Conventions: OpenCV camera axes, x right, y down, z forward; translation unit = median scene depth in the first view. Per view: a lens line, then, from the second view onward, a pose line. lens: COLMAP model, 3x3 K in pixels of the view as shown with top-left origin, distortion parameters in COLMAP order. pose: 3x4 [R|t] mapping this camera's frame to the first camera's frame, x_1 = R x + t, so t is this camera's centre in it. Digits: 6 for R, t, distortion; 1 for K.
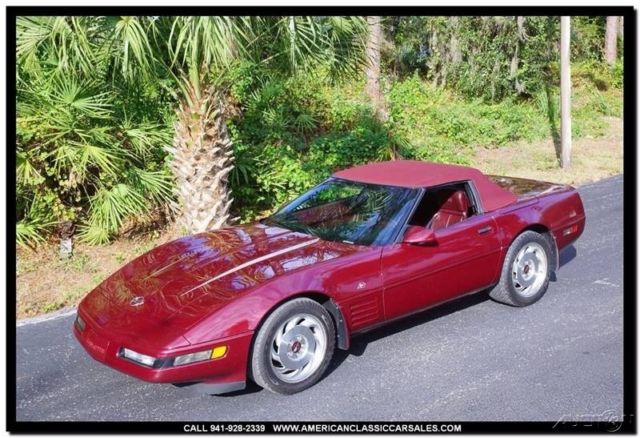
lens RADIAL K [[758.5, 0, 320.0], [0, 758.5, 219.0], [0, 0, 1]] dist [0.004906, 0.018184]
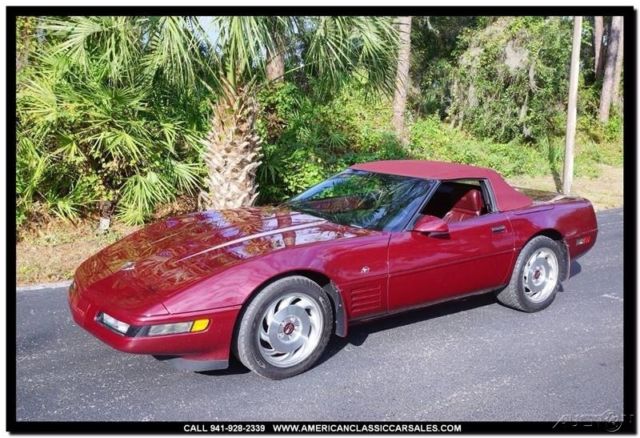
lens RADIAL K [[596.2, 0, 320.0], [0, 596.2, 219.0], [0, 0, 1]] dist [0.002079, 0.000548]
pose [[0.995307, 0.079639, -0.054961, 0.027632], [-0.081721, 0.995978, -0.036745, 0.045219], [0.051814, 0.041064, 0.997812, 0.206286]]
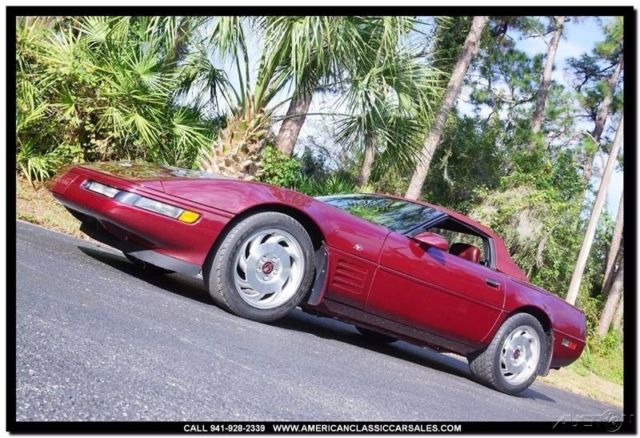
lens RADIAL K [[699.7, 0, 320.0], [0, 699.7, 219.0], [0, 0, 1]] dist [-0.023618, -0.003569]
pose [[0.923768, 0.379080, -0.054314, 0.035836], [-0.377884, 0.879332, -0.289793, 0.253386], [-0.062095, 0.288226, 0.955547, 0.159788]]
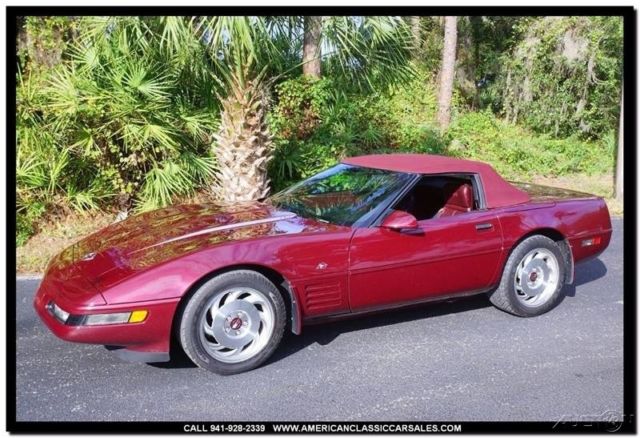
lens RADIAL K [[604.7, 0, 320.0], [0, 604.7, 219.0], [0, 0, 1]] dist [-0.009111, -0.013929]
pose [[0.979690, 0.094618, -0.176791, 0.139690], [-0.100405, 0.994656, -0.024058, 0.039647], [0.173570, 0.041320, 0.983954, 0.231375]]
